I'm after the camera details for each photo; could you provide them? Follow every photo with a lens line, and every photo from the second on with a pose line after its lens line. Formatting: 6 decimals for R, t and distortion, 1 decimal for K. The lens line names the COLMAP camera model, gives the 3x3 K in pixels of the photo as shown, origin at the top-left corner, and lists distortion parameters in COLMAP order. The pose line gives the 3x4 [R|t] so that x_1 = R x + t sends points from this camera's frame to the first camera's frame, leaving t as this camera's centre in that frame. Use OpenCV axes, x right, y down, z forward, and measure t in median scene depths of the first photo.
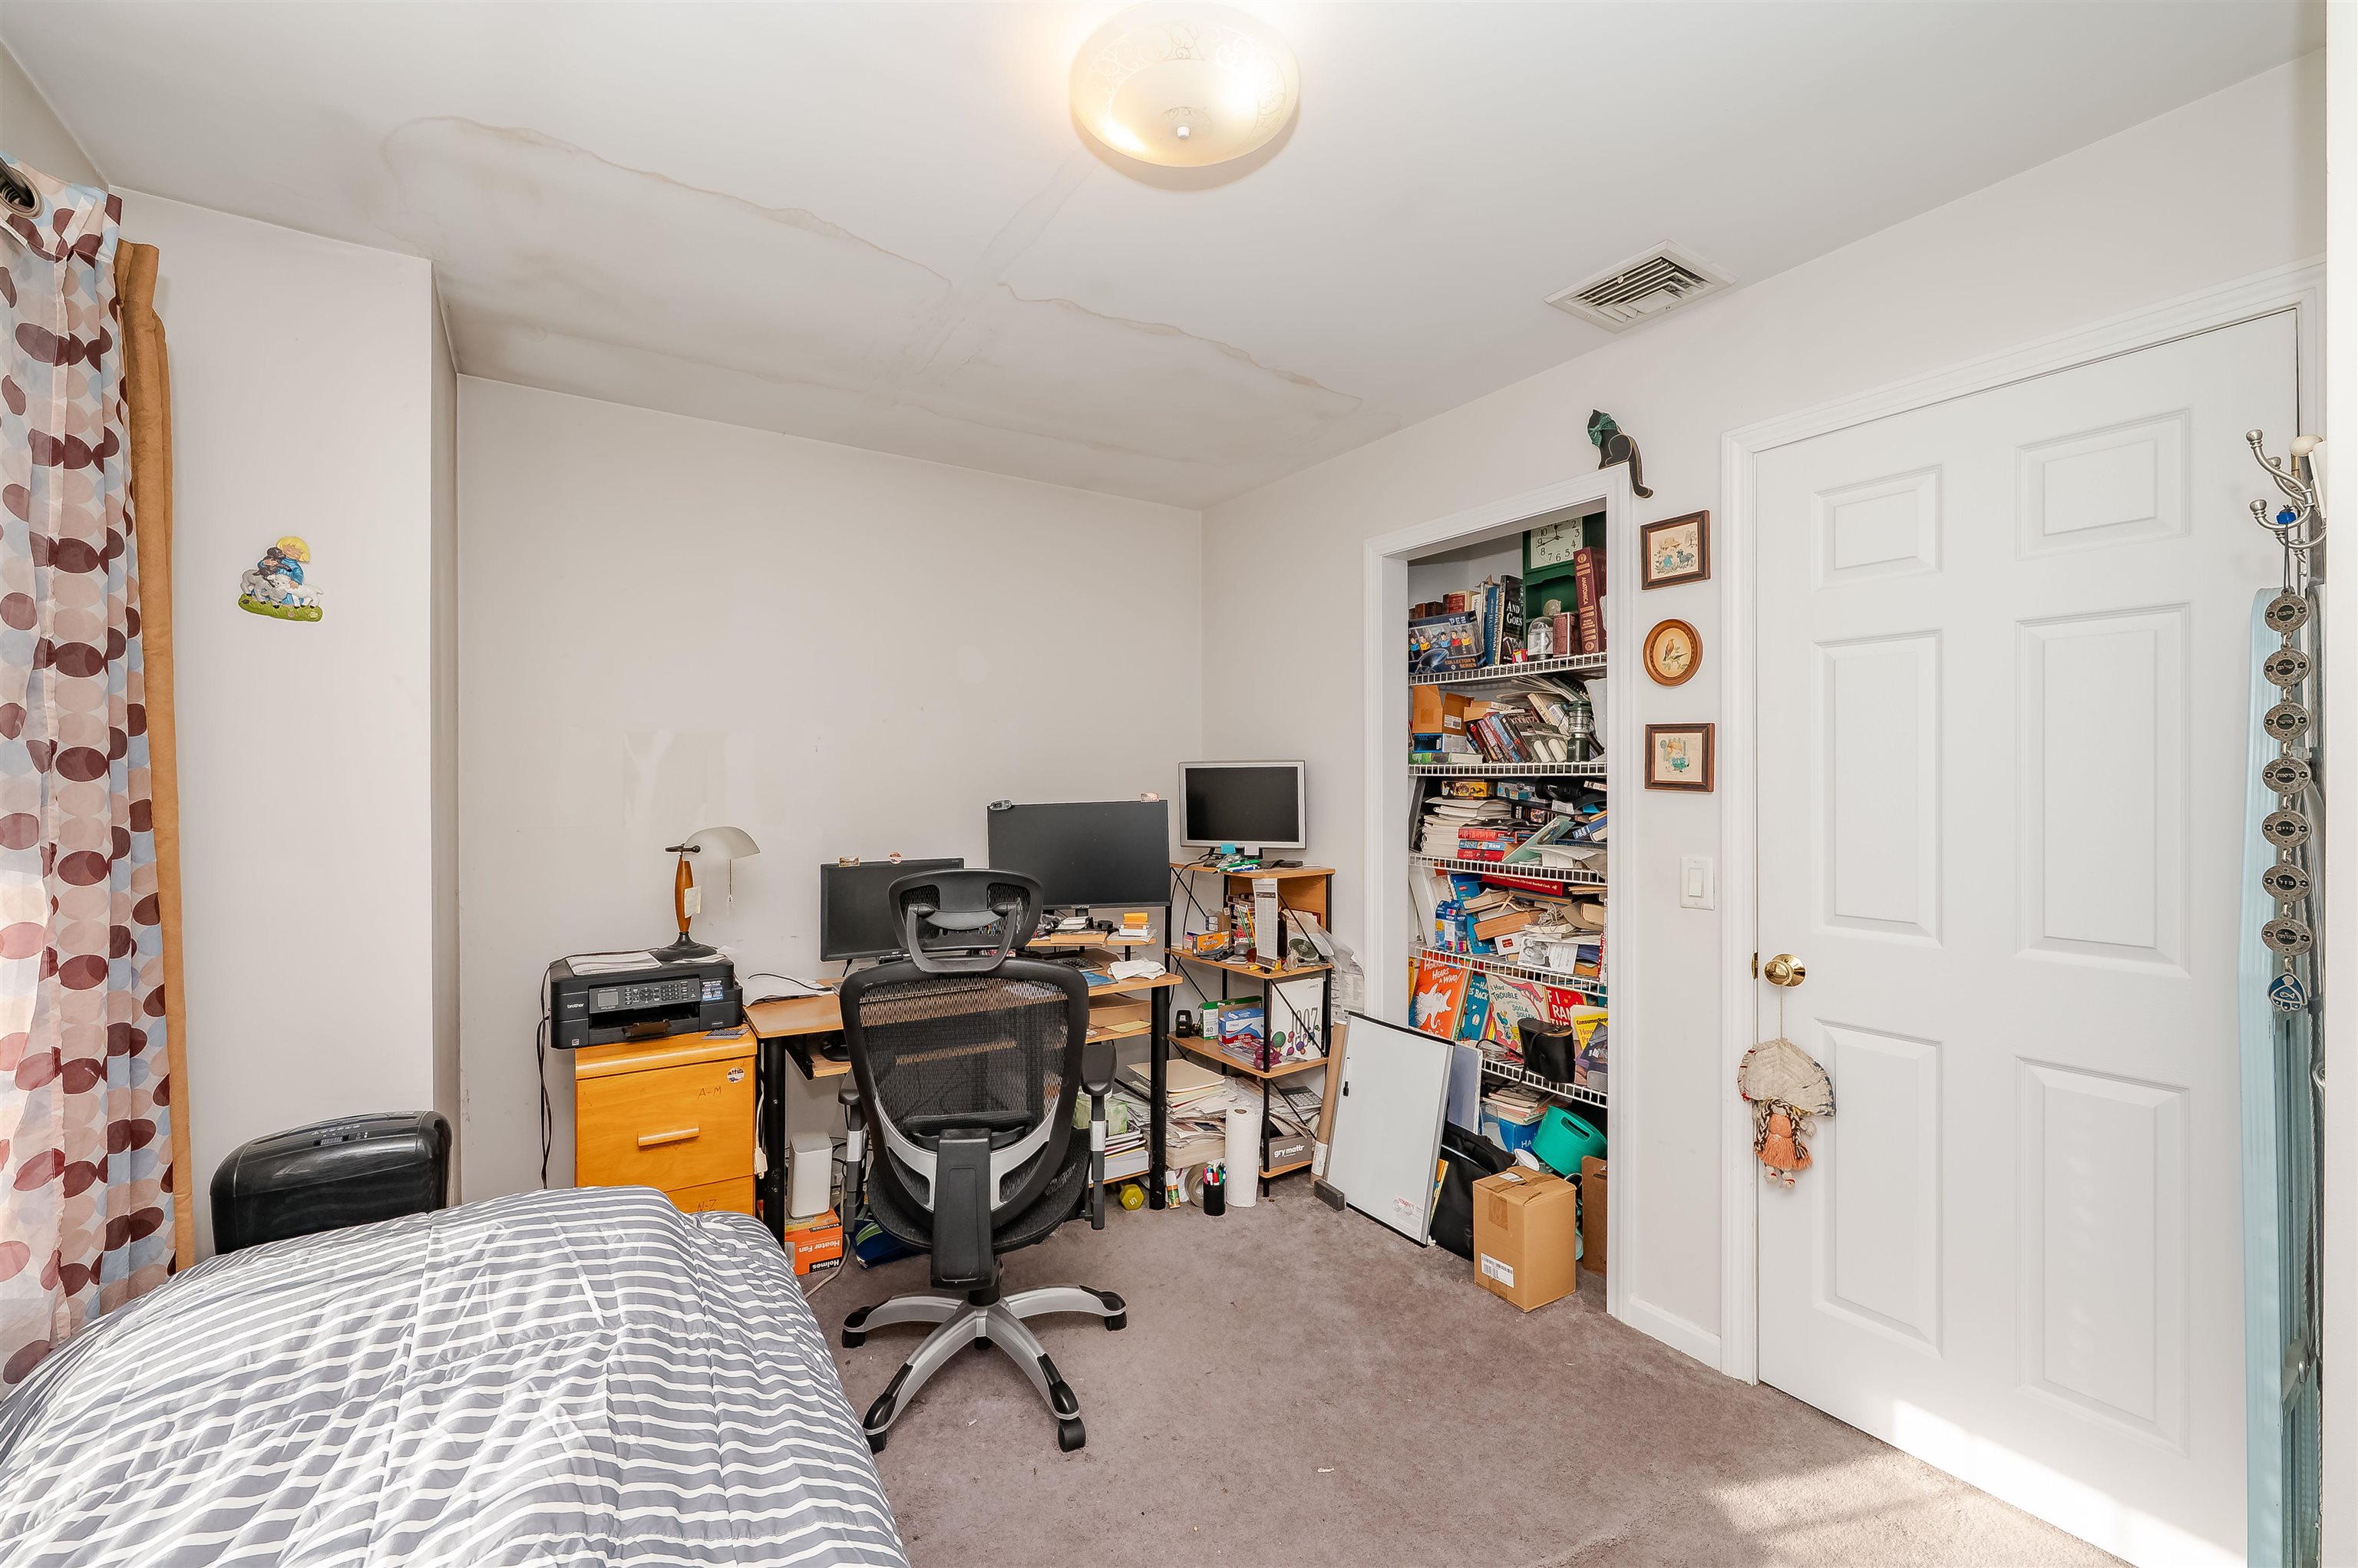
lens RADIAL K [[932.5, 0, 1179.0], [0, 932.5, 784.0], [0, 0, 1]] dist [-0.000159, -0.000205]
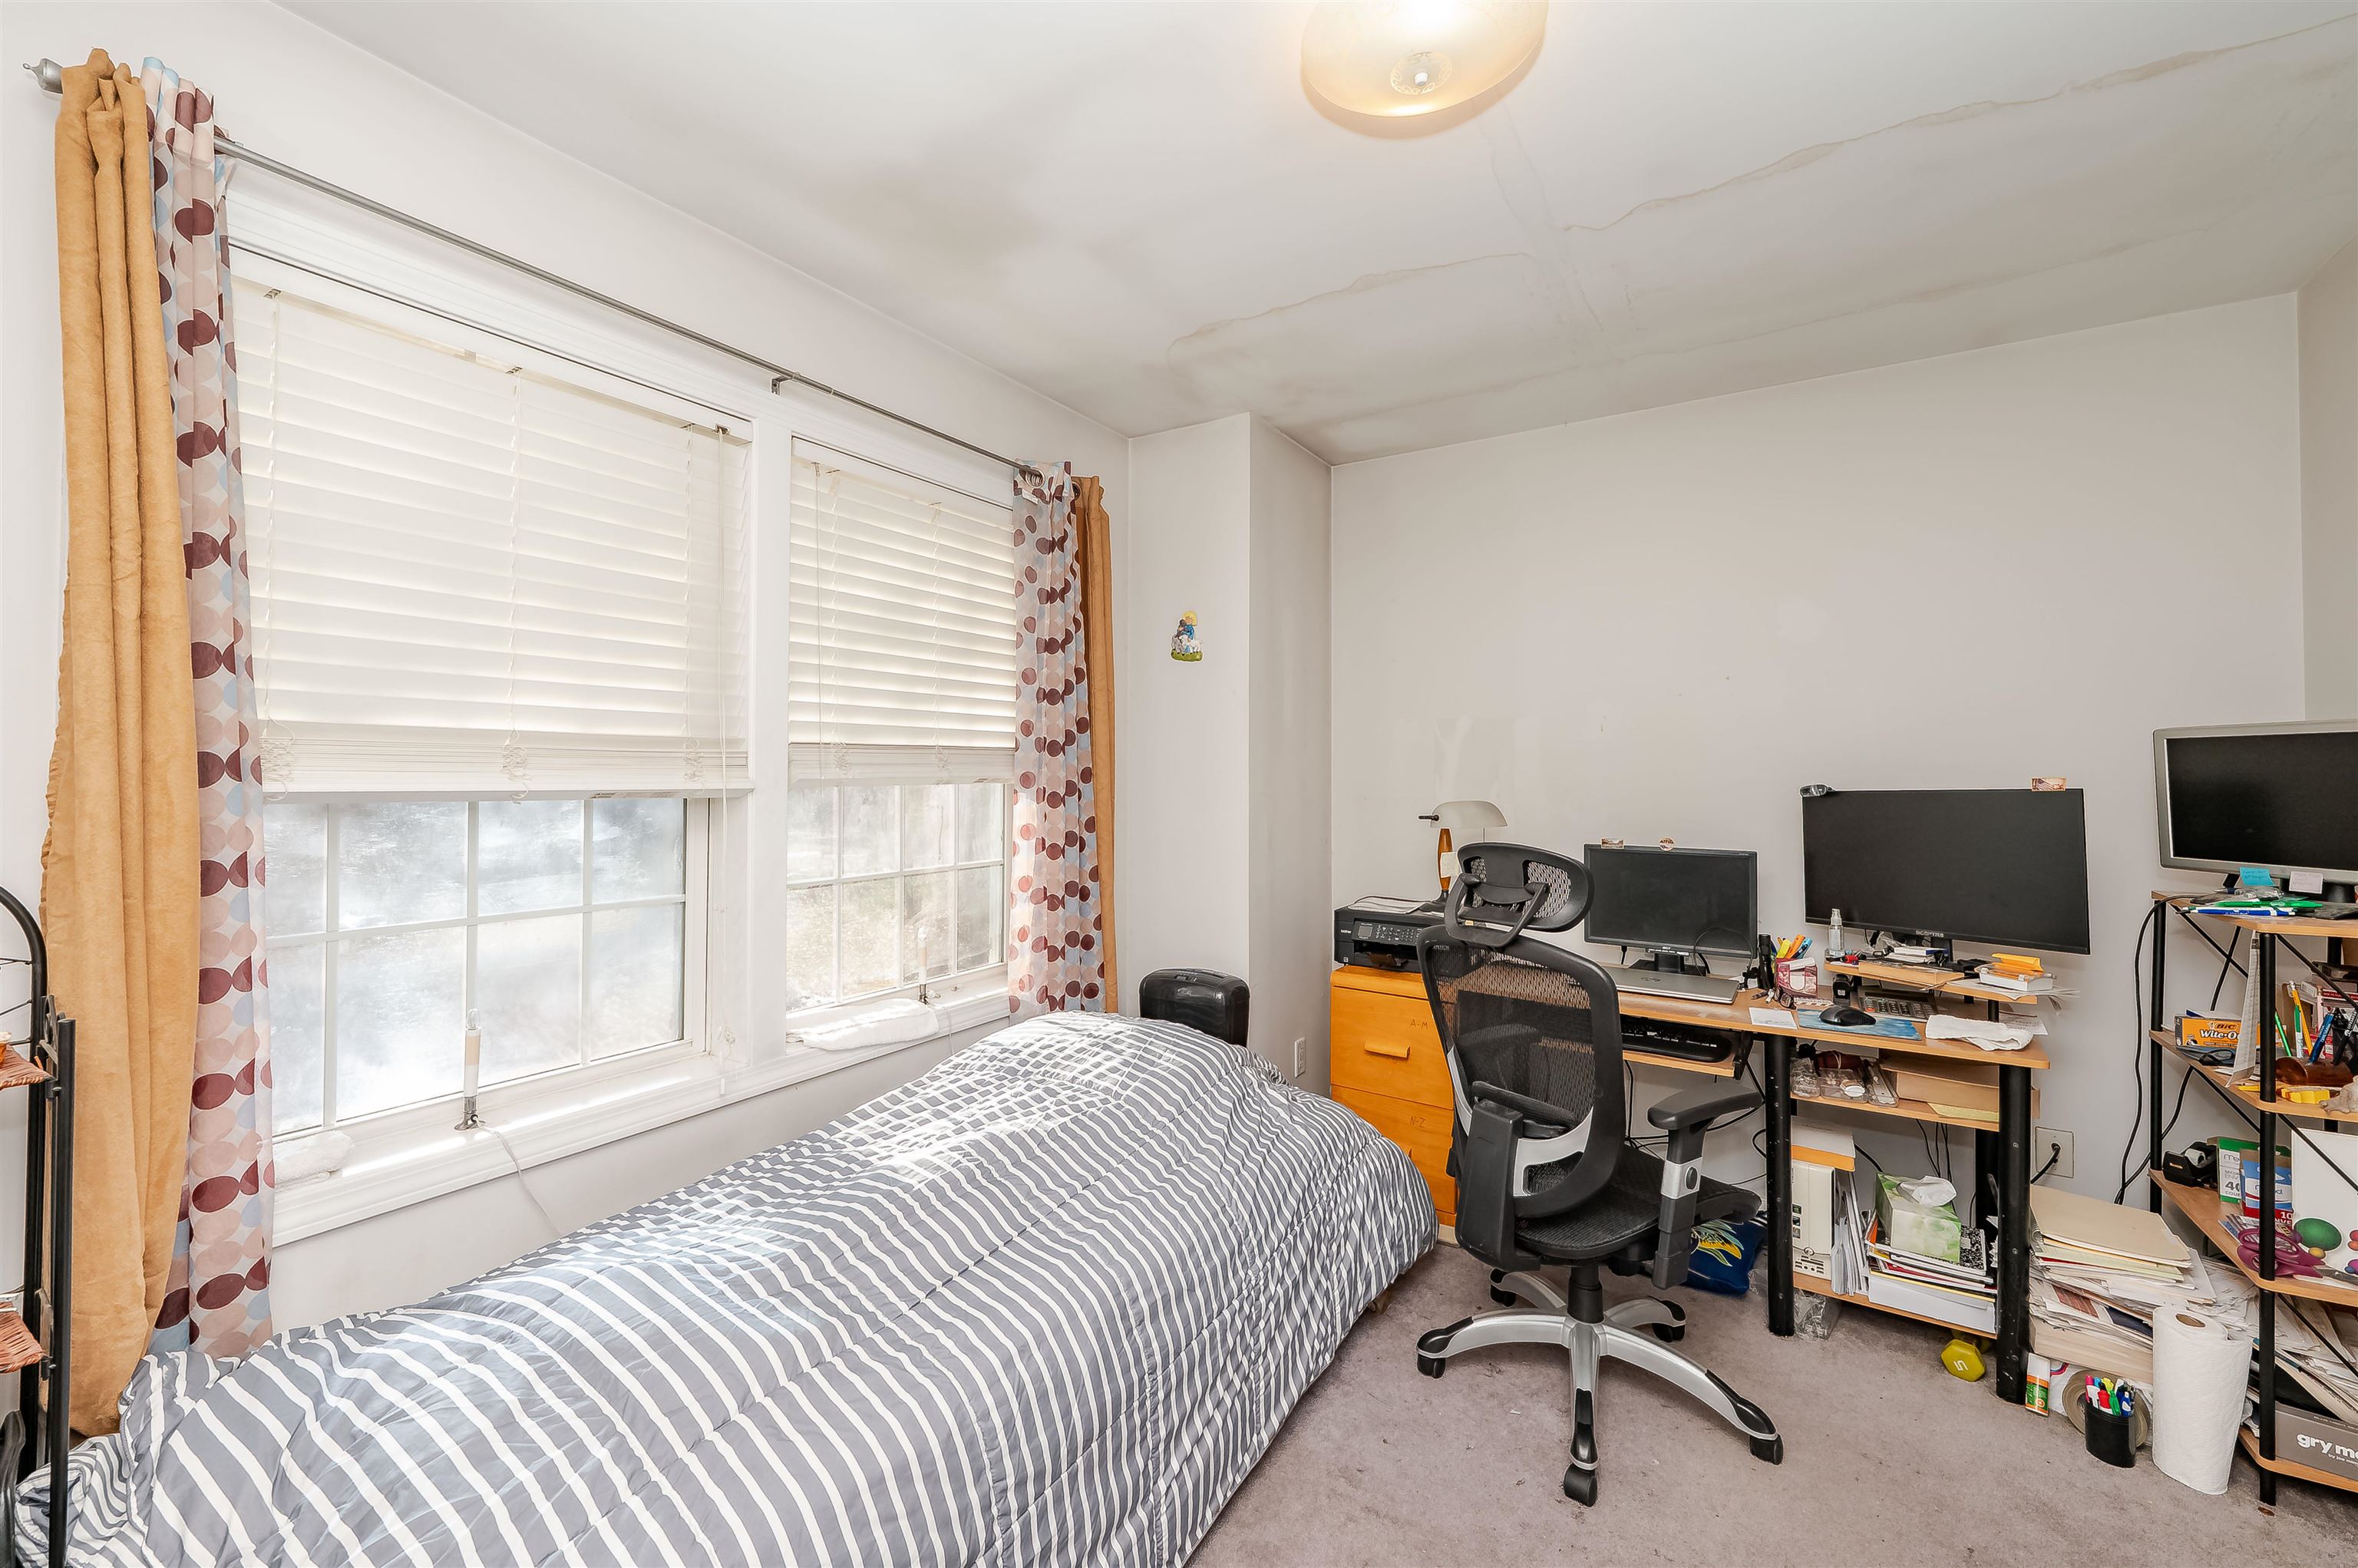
lens RADIAL K [[982.4, 0, 1173.1], [0, 982.4, 761.8], [0, 0, 1]] dist [-0.000215, -0.000441]
pose [[0.402867, -0.004326, -0.915248, 0.543149], [-0.008520, 0.999928, -0.008476, 0.014629], [0.915219, 0.011212, 0.402801, 0.234645]]
